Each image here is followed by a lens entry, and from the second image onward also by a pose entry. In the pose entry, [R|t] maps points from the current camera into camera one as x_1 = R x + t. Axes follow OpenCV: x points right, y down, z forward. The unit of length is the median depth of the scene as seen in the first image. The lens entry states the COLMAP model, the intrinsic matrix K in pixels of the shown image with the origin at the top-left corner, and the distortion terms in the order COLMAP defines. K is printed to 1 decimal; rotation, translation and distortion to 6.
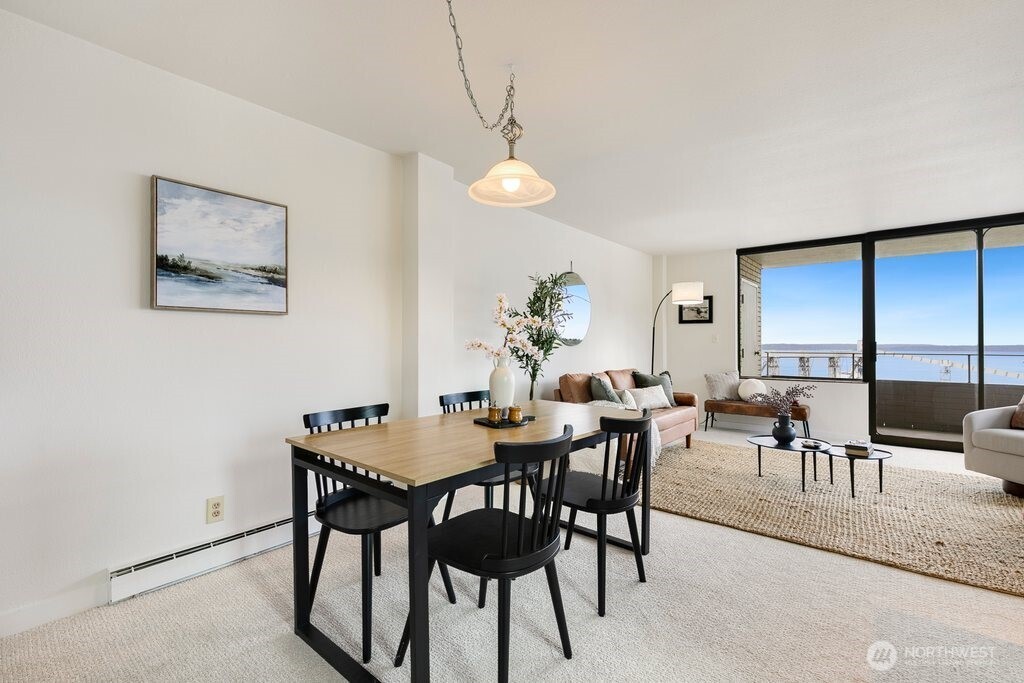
lens RADIAL K [[458.3, 0, 510.7], [0, 458.3, 342.2], [0, 0, 1]] dist [0.003227, 0.000539]
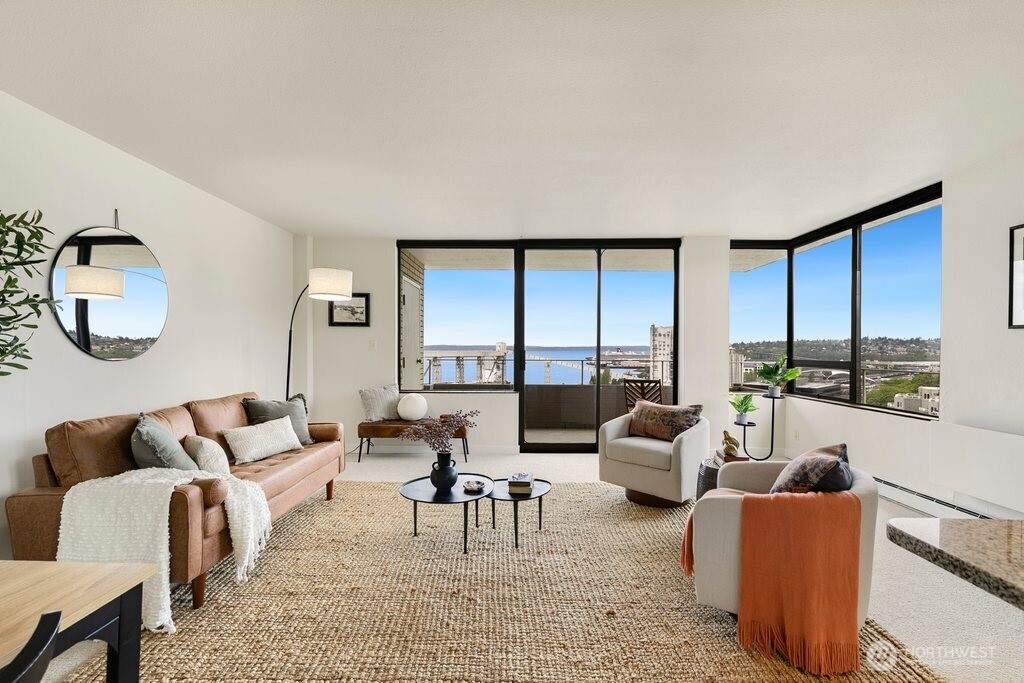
lens RADIAL K [[461.5, 0, 504.9], [0, 461.5, 346.2], [0, 0, 1]] dist [0.004282, 0.000615]
pose [[0.786293, 0.002902, 0.617847, 0.148223], [-0.007186, 0.999964, 0.004449, -0.015184], [-0.617812, -0.007938, 0.786286, 0.248182]]
